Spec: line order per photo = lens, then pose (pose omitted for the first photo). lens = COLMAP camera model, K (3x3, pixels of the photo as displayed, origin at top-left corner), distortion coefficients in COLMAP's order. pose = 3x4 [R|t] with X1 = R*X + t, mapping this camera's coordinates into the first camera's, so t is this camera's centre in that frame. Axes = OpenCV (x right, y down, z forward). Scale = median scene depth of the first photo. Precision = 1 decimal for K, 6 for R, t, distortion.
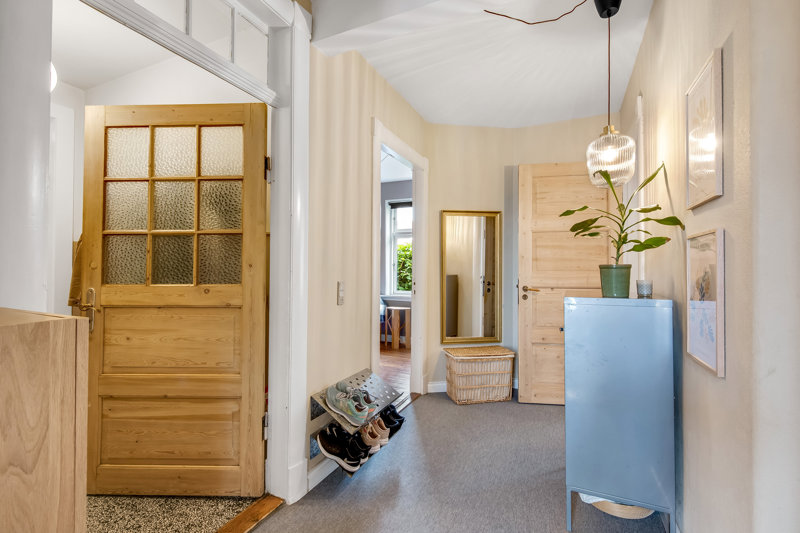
lens RADIAL K [[373.2, 0, 404.8], [0, 373.2, 264.8], [0, 0, 1]] dist [0.003811, 0.000240]
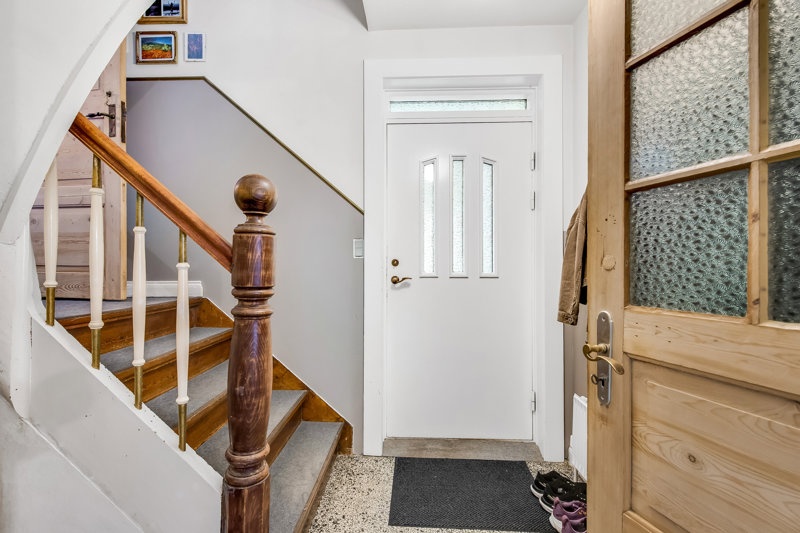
lens RADIAL K [[373.2, 0, 404.8], [0, 373.2, 264.8], [0, 0, 1]] dist [0.003811, 0.000240]
pose [[0.360944, -0.006942, -0.932562, -0.492635], [0.016193, 0.999868, -0.001176, 0.000938], [0.932447, -0.014676, 0.361009, 0.599526]]
